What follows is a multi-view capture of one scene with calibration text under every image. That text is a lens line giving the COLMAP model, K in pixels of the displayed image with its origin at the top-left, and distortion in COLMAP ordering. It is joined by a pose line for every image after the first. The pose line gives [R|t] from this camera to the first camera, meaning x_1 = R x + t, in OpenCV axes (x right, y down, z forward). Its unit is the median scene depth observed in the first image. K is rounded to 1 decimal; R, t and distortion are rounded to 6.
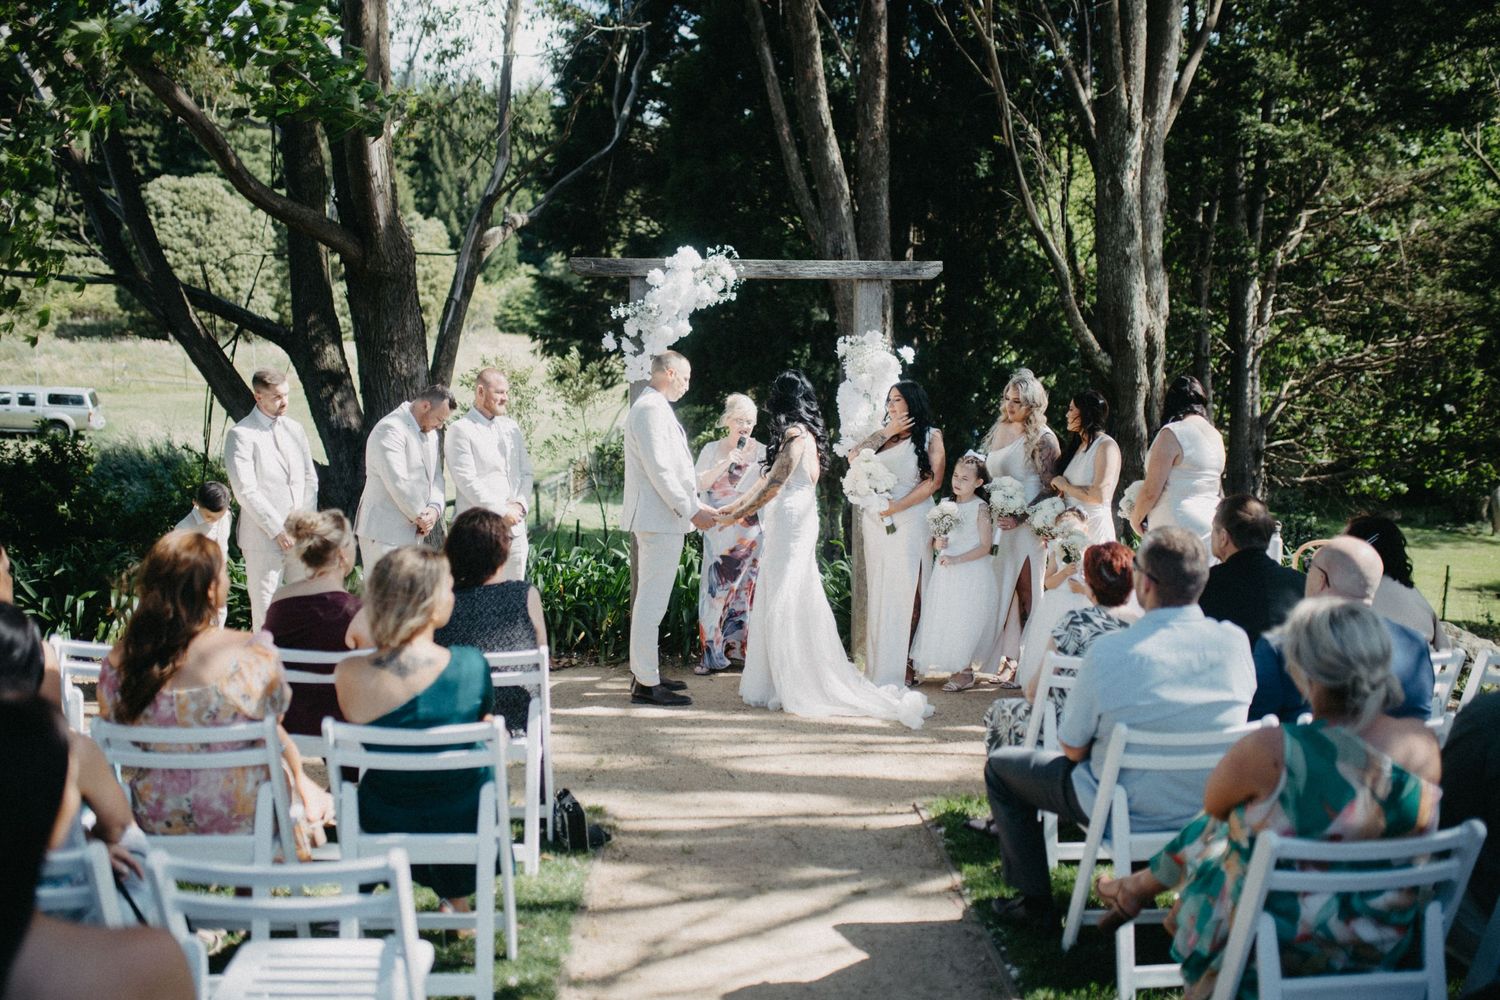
lens RADIAL K [[2413.9, 0, 750.0], [0, 2413.9, 500.0], [0, 0, 1]] dist [-0.000274, -0.002772]
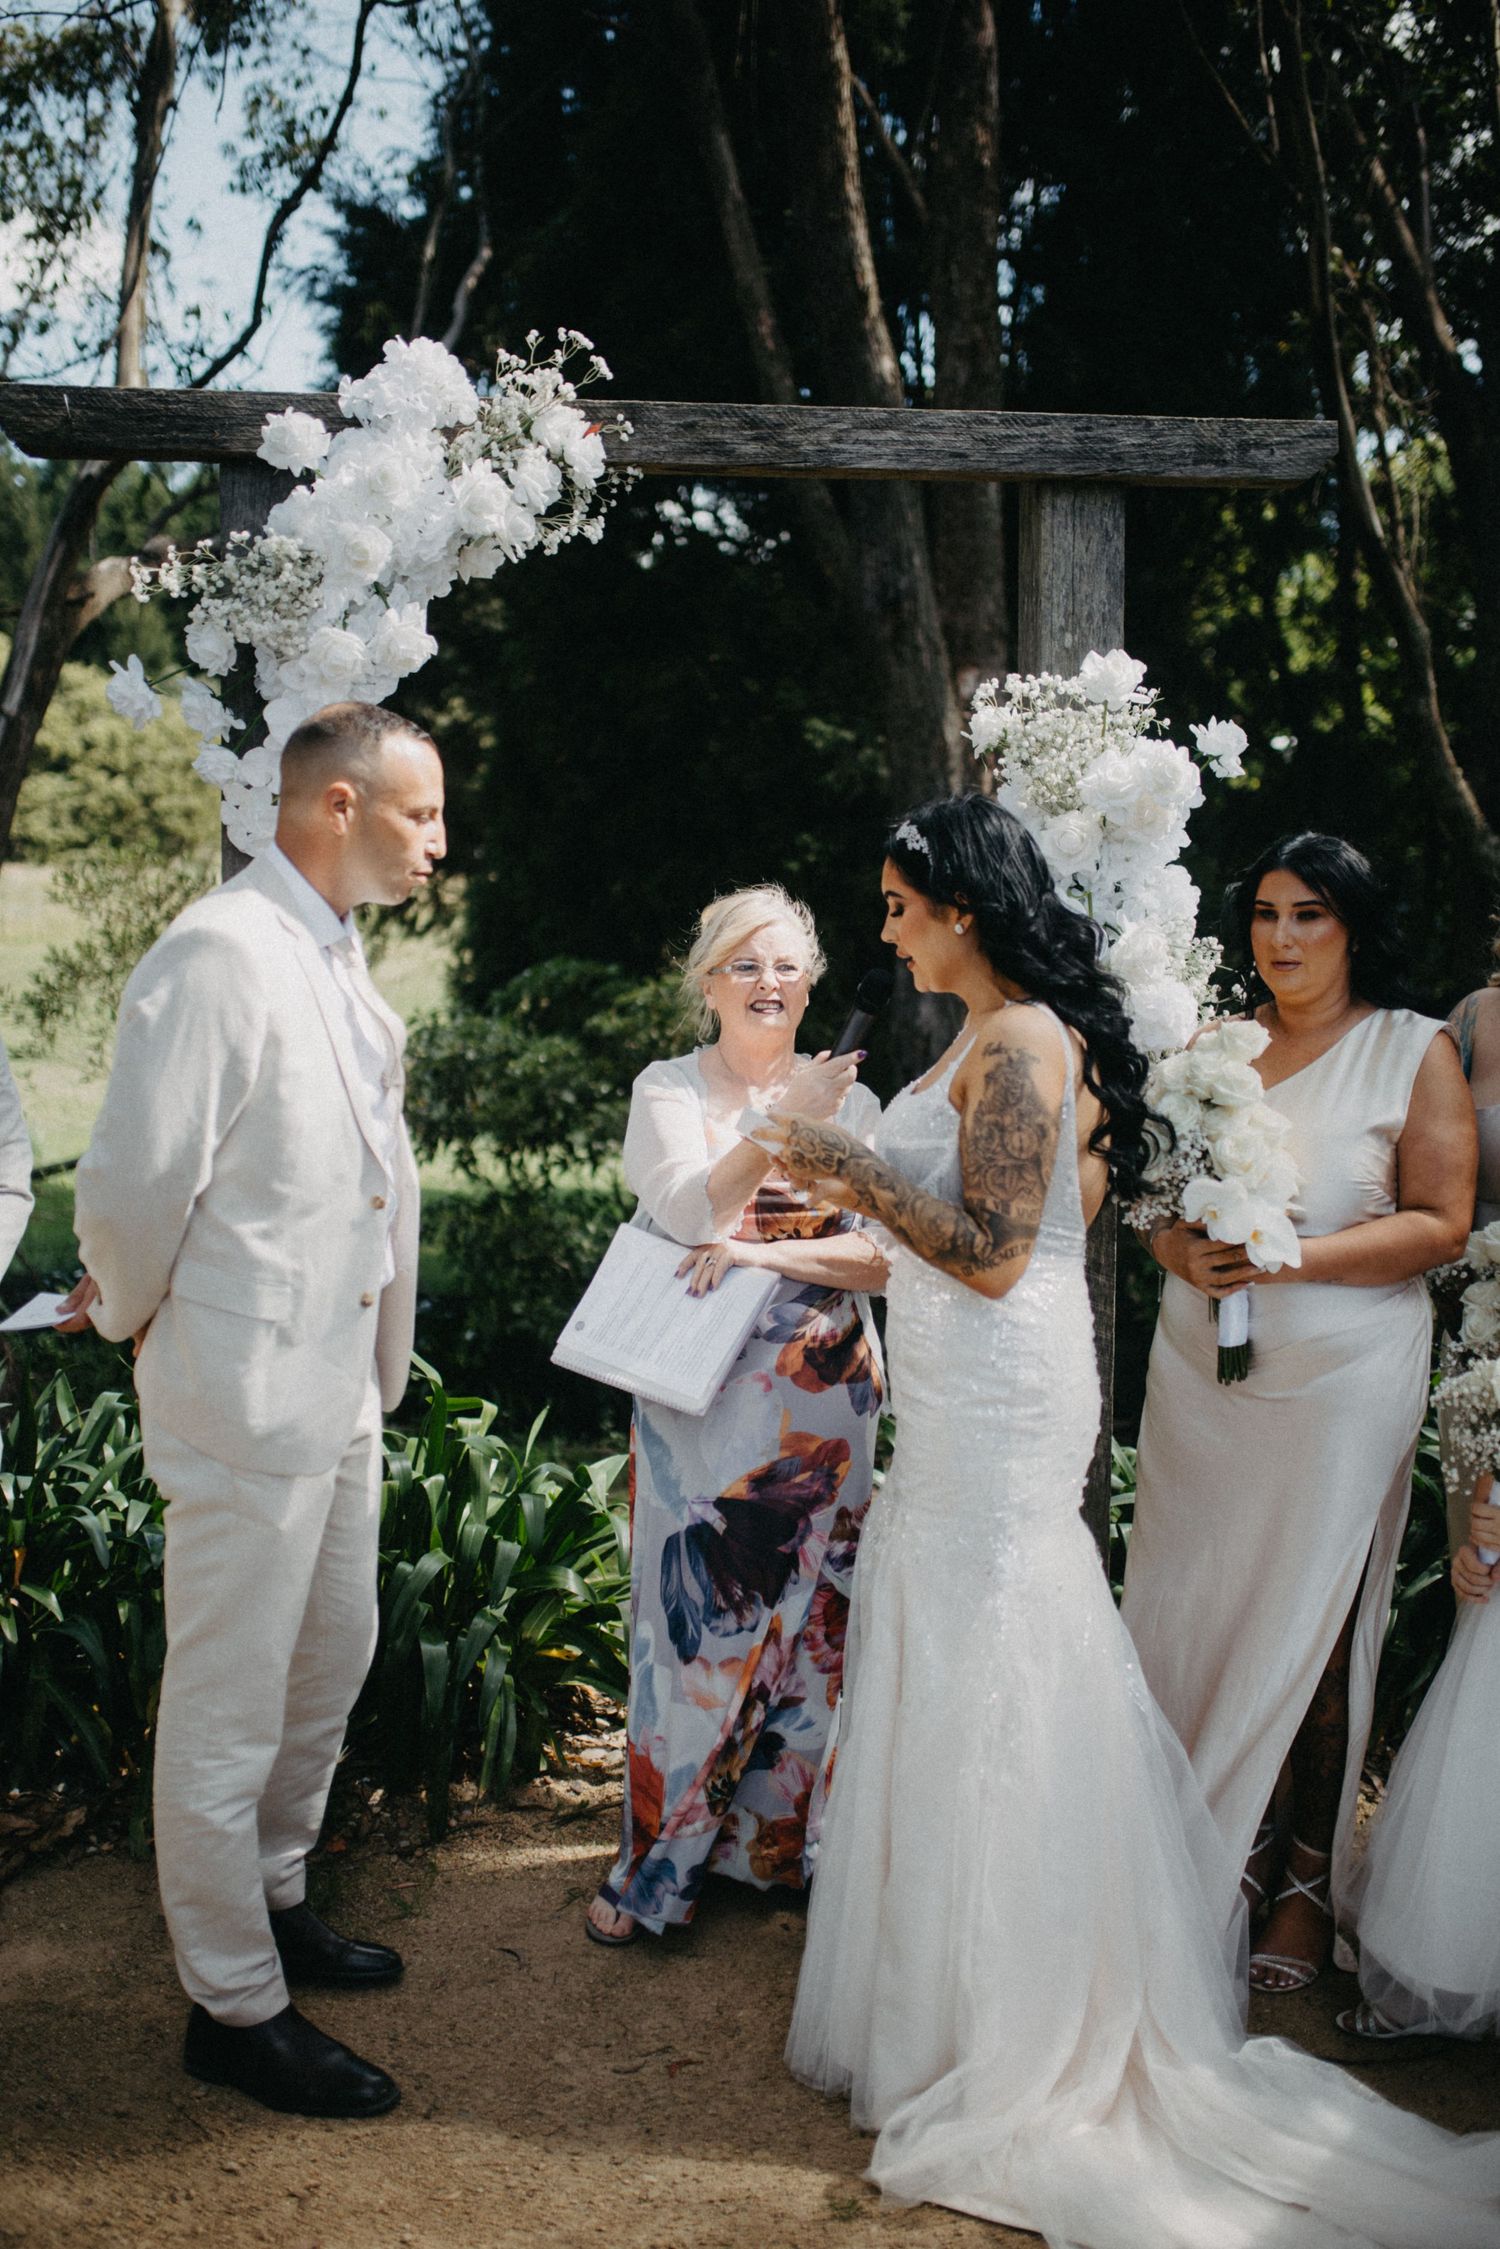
lens RADIAL K [[3619.3, 0, 750.0], [0, 3619.3, 1124.5], [0, 0, 1]] dist [-0.000274, -0.002772]
pose [[0.999913, -0.001105, 0.013127, 0.005271], [0.001058, 0.999993, 0.003640, -0.018541], [-0.013131, -0.003626, 0.999907, 0.590665]]
